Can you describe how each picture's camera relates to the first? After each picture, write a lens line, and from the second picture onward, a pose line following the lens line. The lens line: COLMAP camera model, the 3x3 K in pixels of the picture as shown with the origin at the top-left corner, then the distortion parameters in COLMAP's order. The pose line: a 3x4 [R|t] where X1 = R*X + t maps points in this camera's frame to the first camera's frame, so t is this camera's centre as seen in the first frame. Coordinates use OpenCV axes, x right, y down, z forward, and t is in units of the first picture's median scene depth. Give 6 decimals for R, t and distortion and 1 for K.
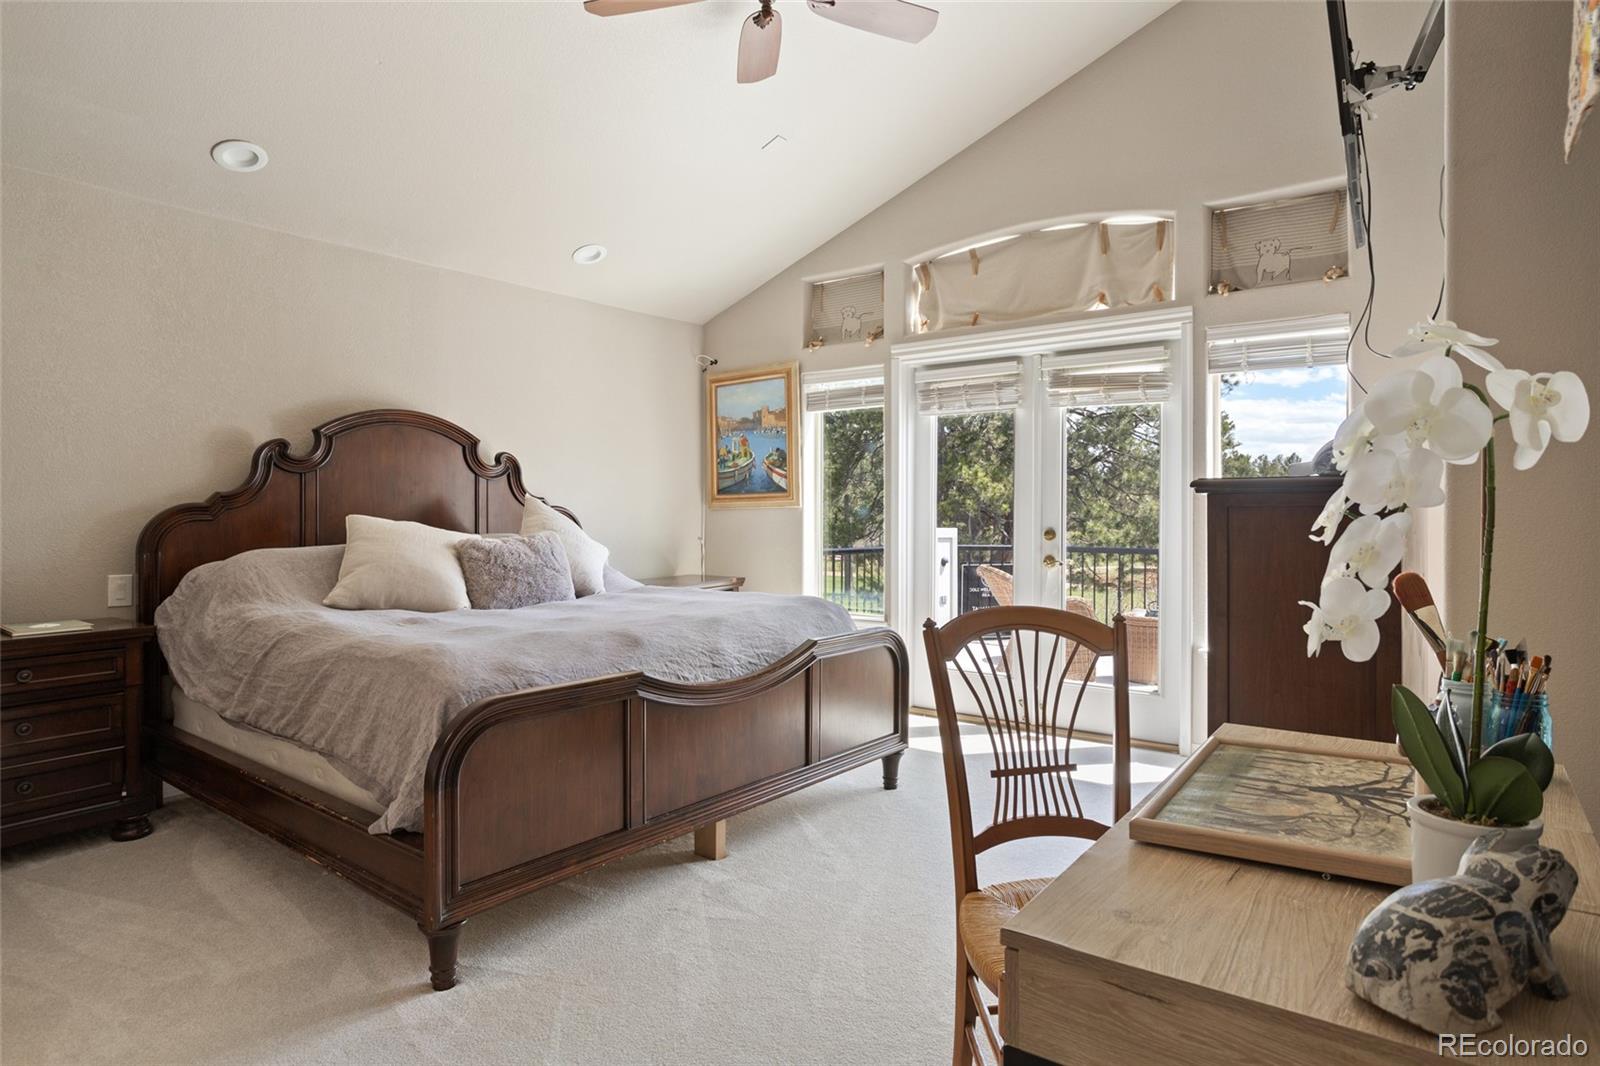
lens RADIAL K [[912.9, 0, 796.4], [0, 912.9, 530.8], [0, 0, 1]] dist [-0.011875, 0.008967]
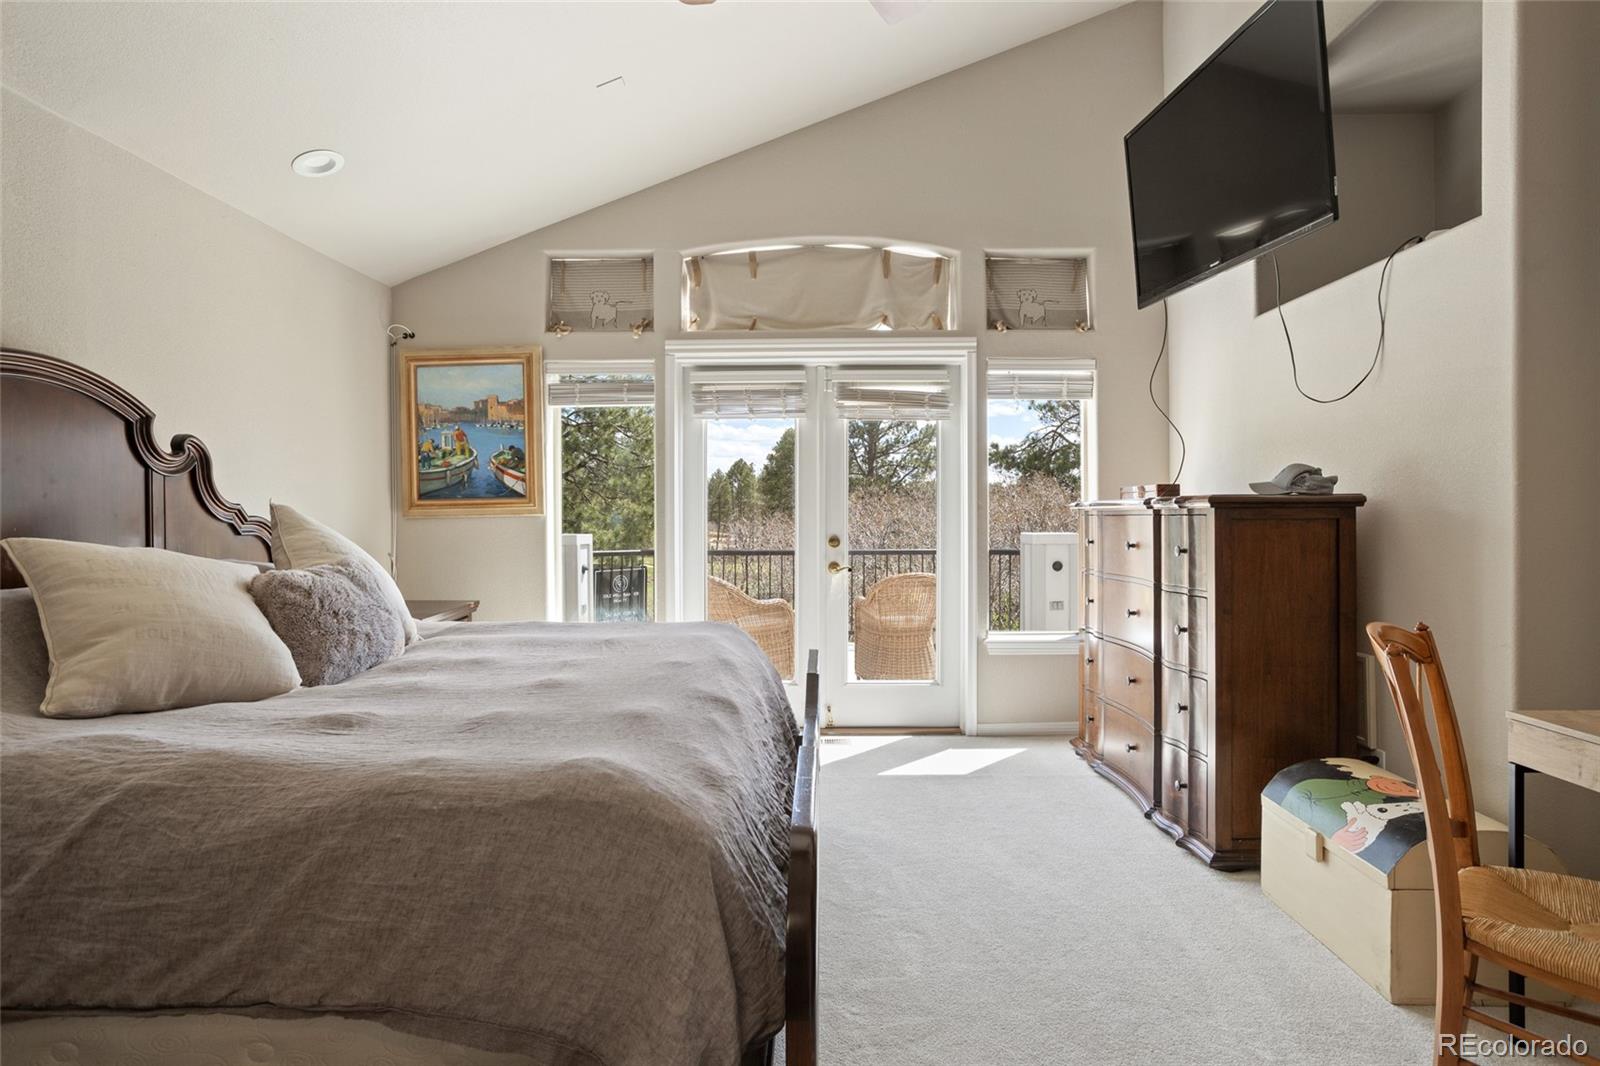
lens RADIAL K [[840.3, 0, 802.5], [0, 840.3, 534.9], [0, 0, 1]] dist [-0.022178, 0.006550]
pose [[0.802293, -0.019135, 0.596623, -0.314541], [0.016215, 0.999816, 0.010262, -0.013394], [-0.596710, 0.001441, 0.802456, 0.250873]]
